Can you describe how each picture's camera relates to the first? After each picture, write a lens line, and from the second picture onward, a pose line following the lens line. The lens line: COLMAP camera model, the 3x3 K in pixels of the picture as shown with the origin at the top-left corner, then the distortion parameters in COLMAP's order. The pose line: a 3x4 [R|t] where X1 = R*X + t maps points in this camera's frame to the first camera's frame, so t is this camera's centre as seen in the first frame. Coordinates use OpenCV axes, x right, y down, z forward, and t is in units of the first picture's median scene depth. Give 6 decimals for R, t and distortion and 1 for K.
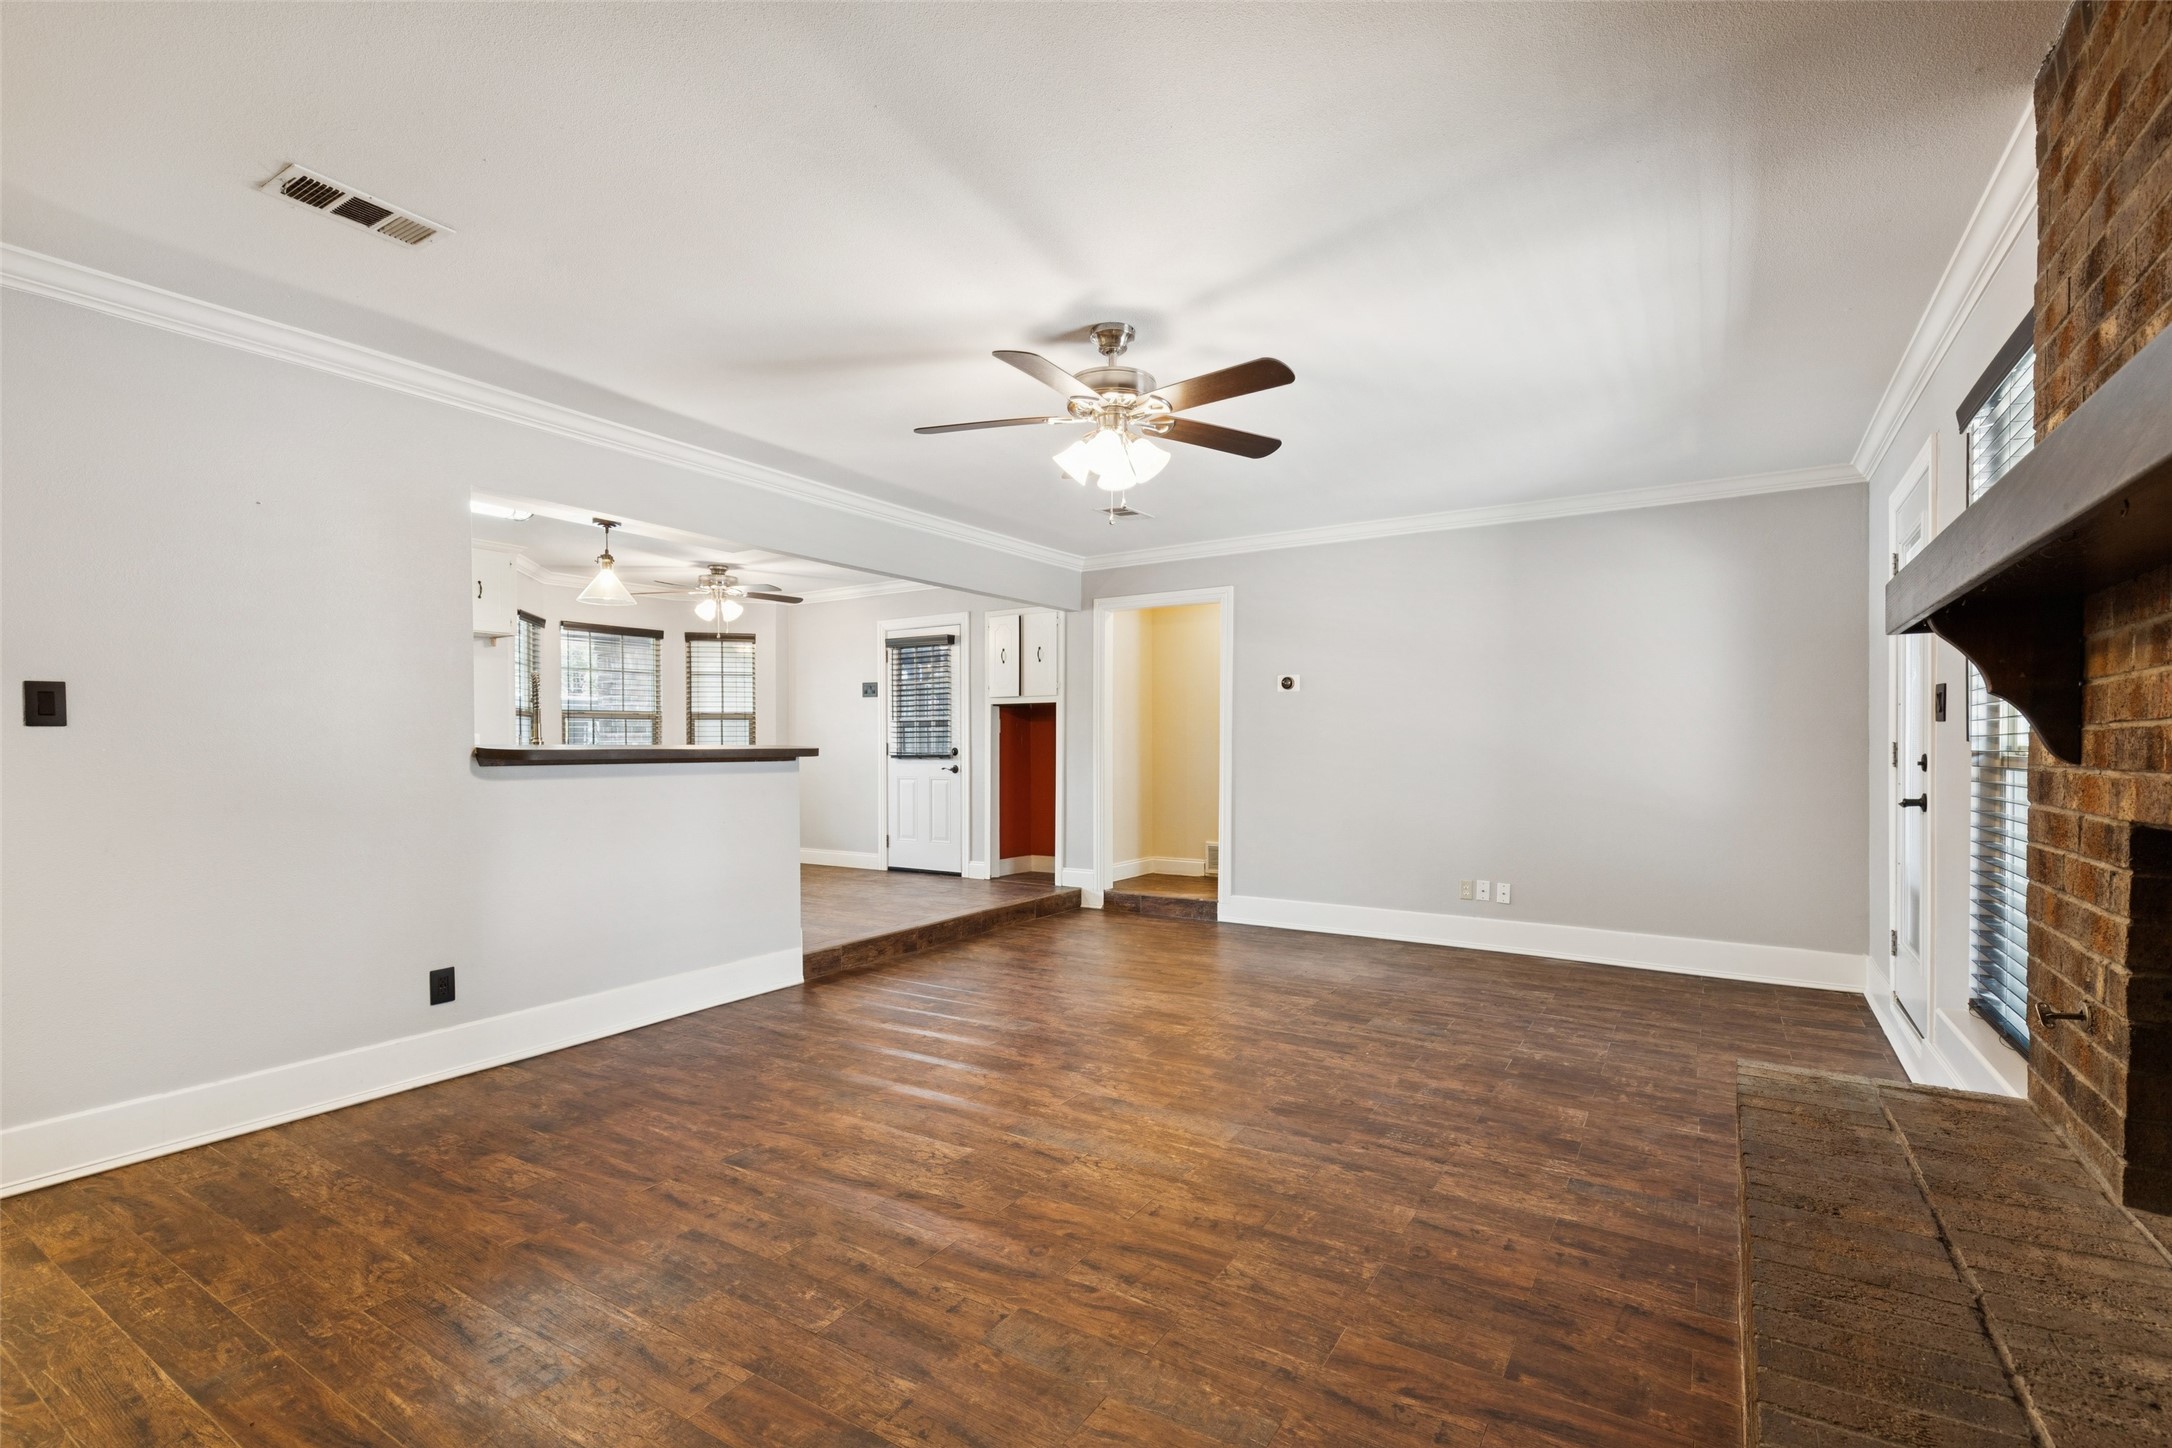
lens RADIAL K [[983.7, 0, 1078.5], [0, 983.7, 750.8], [0, 0, 1]] dist [0.013227, -0.000093]
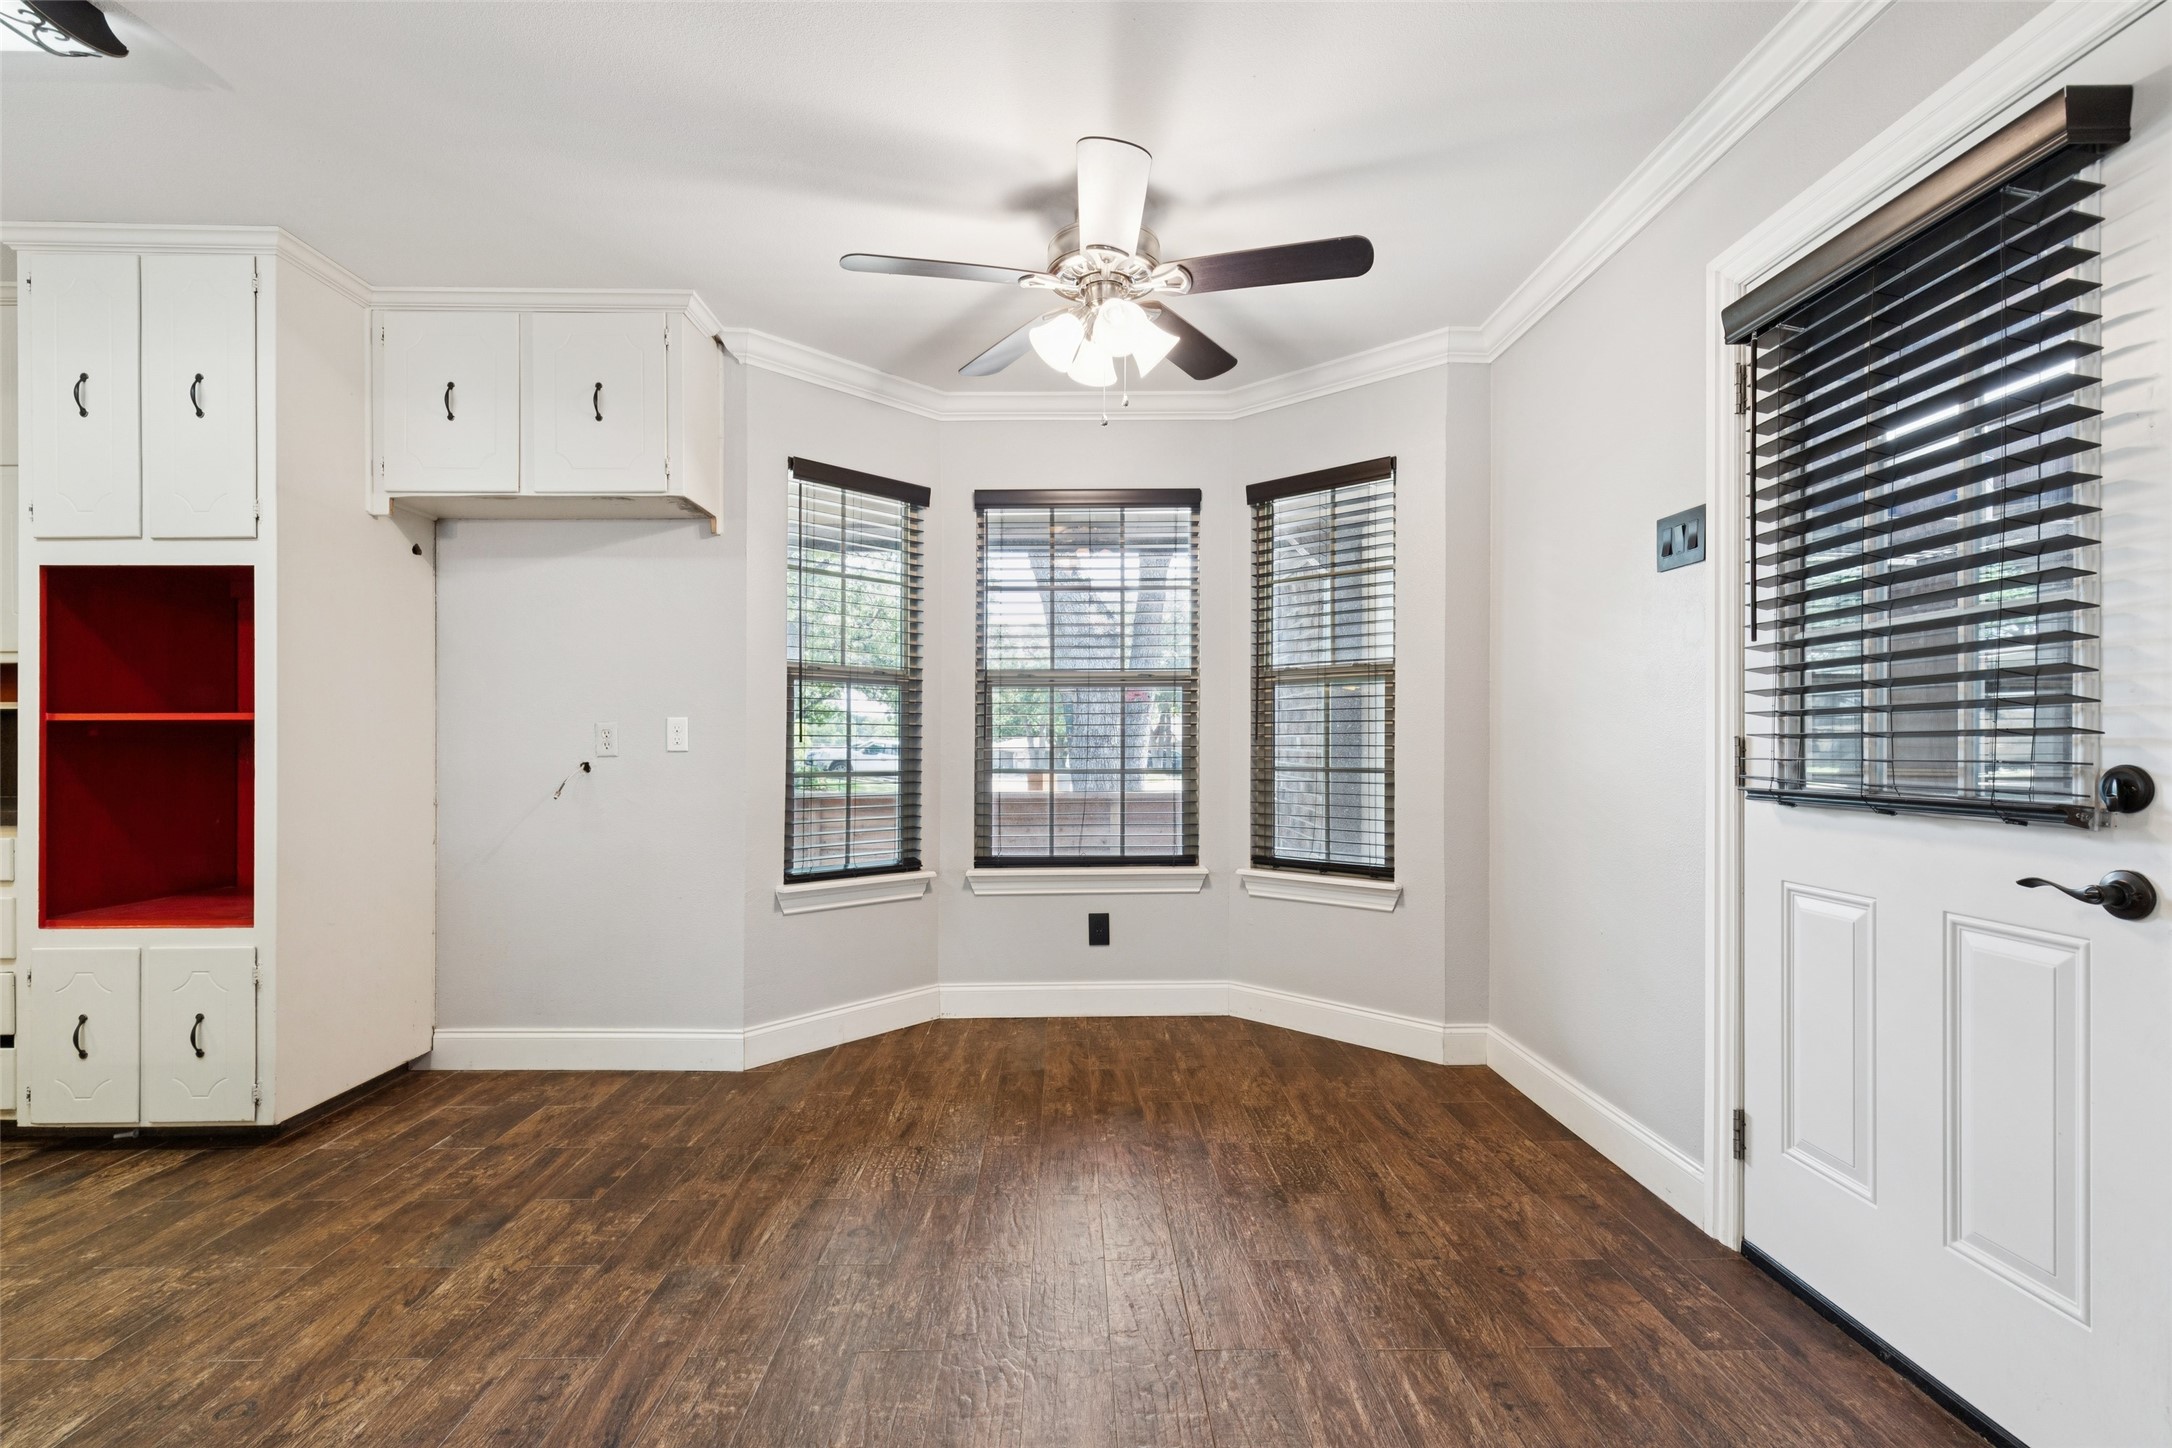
lens RADIAL K [[978.3, 0, 1077.2], [0, 978.3, 741.7], [0, 0, 1]] dist [0.011101, -0.001456]
pose [[0.547935, 0.004205, -0.836510, -0.213400], [-0.006896, 0.999976, 0.000510, -0.015469], [0.836492, 0.005489, 0.547951, 1.941070]]
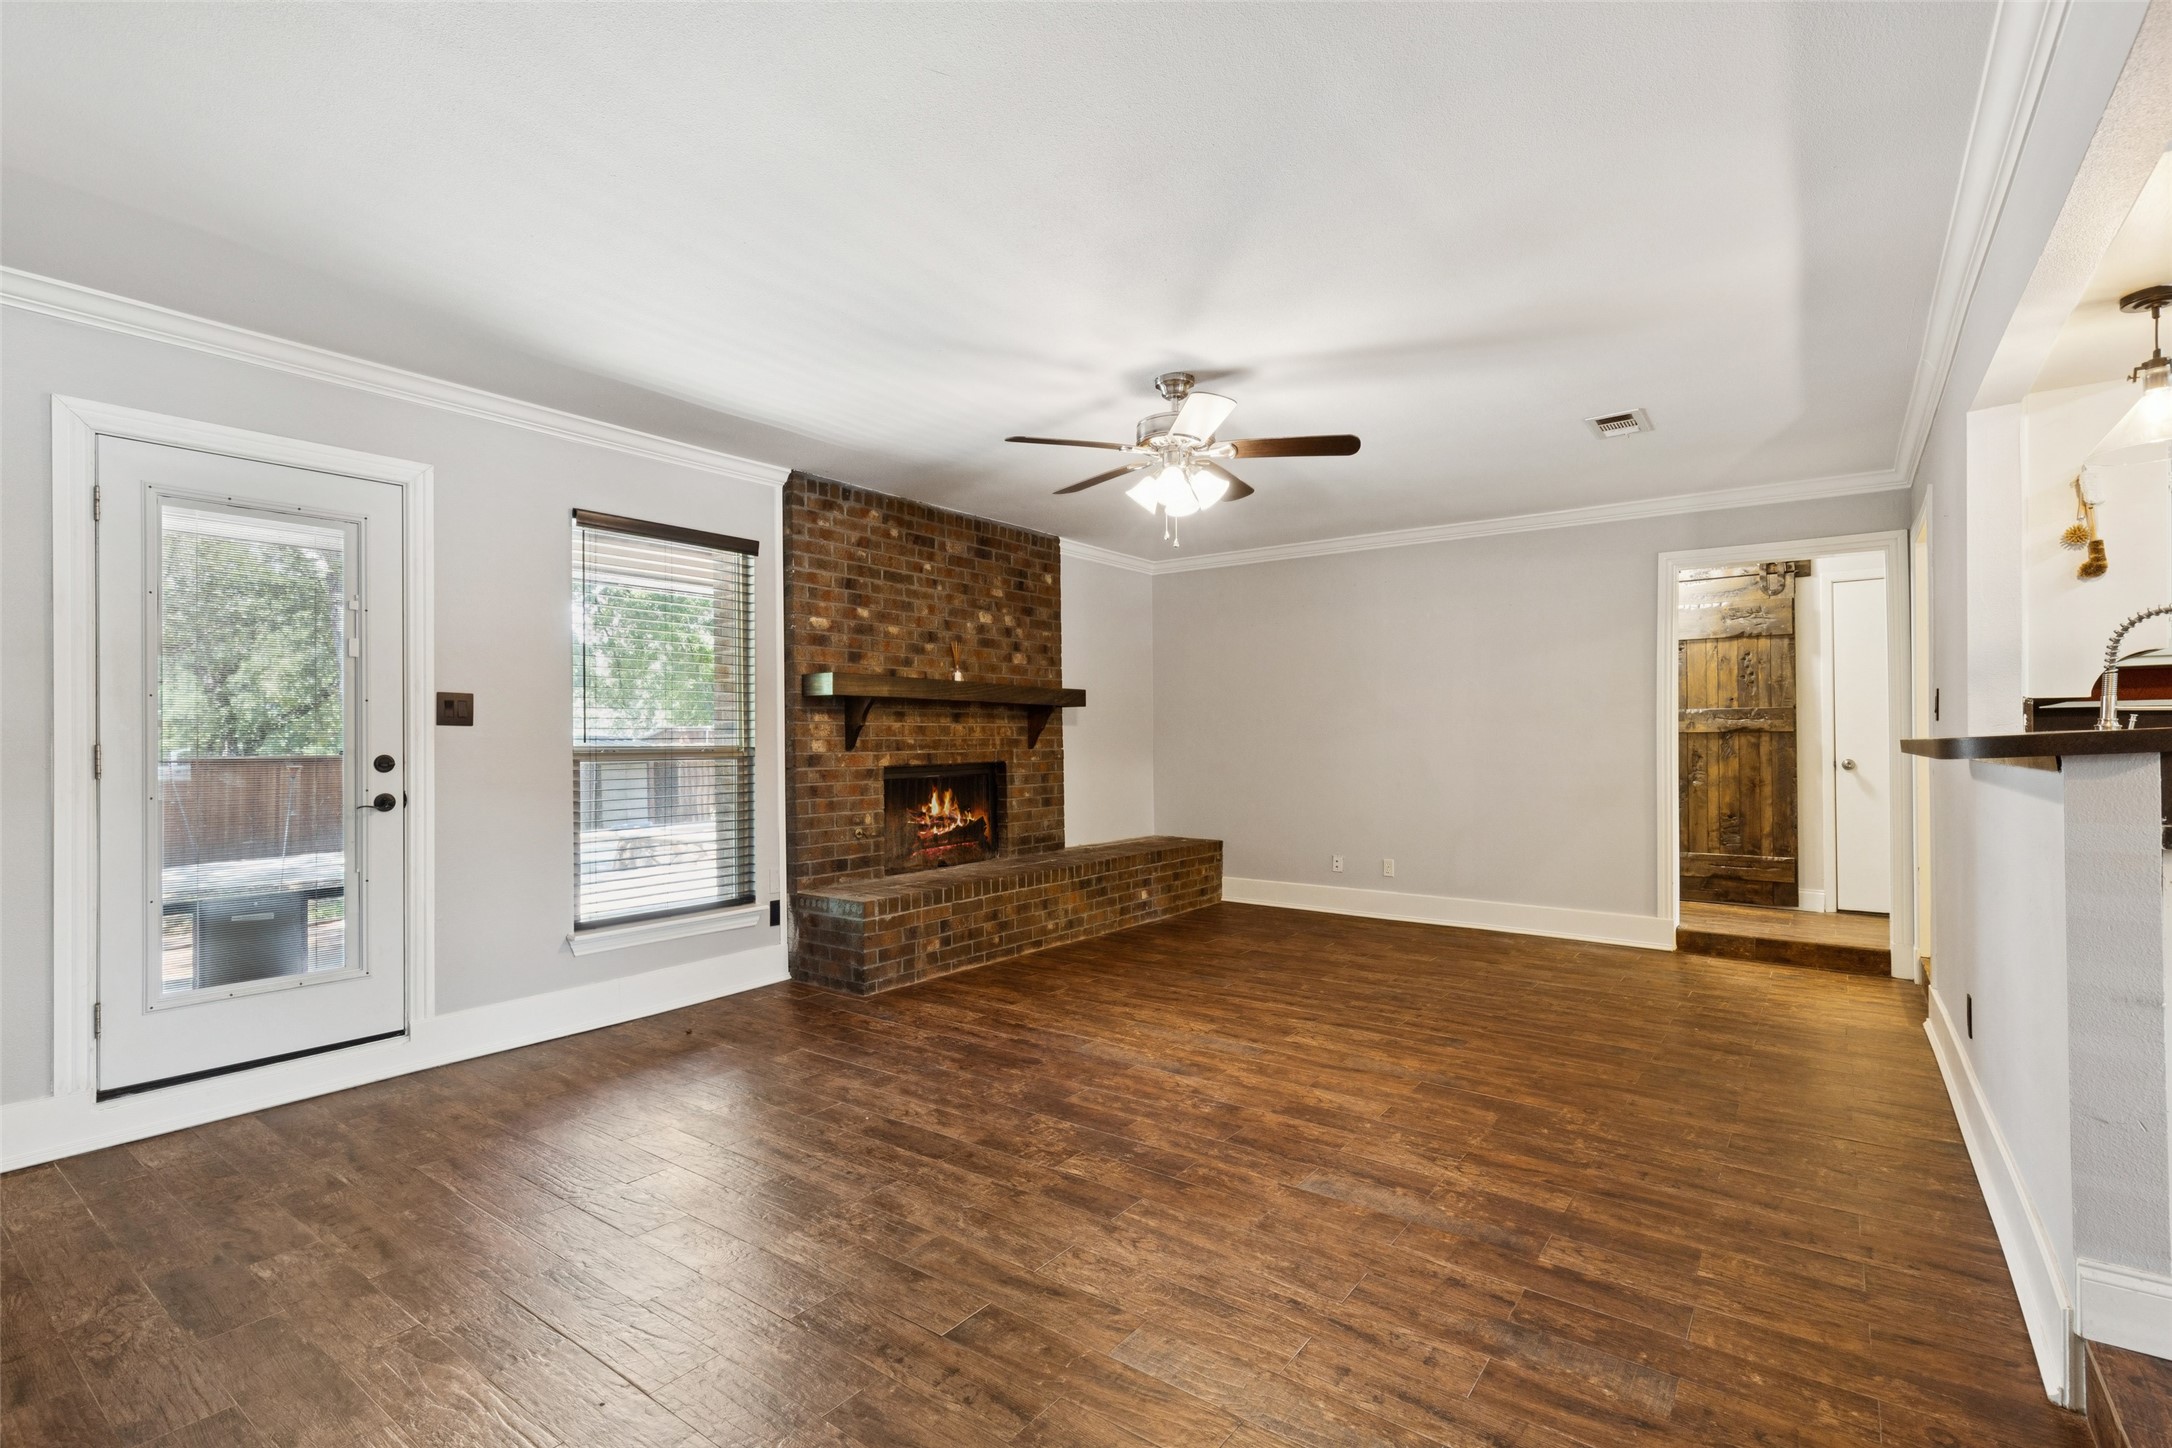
lens RADIAL K [[996.3, 0, 1082.9], [0, 996.3, 735.9], [0, 0, 1]] dist [0.009060, -0.001330]
pose [[-0.997371, 0.008338, 0.071978, 0.063406], [0.008299, 0.999965, -0.000838, -0.010921], [-0.071982, -0.000238, -0.997406, 2.229799]]
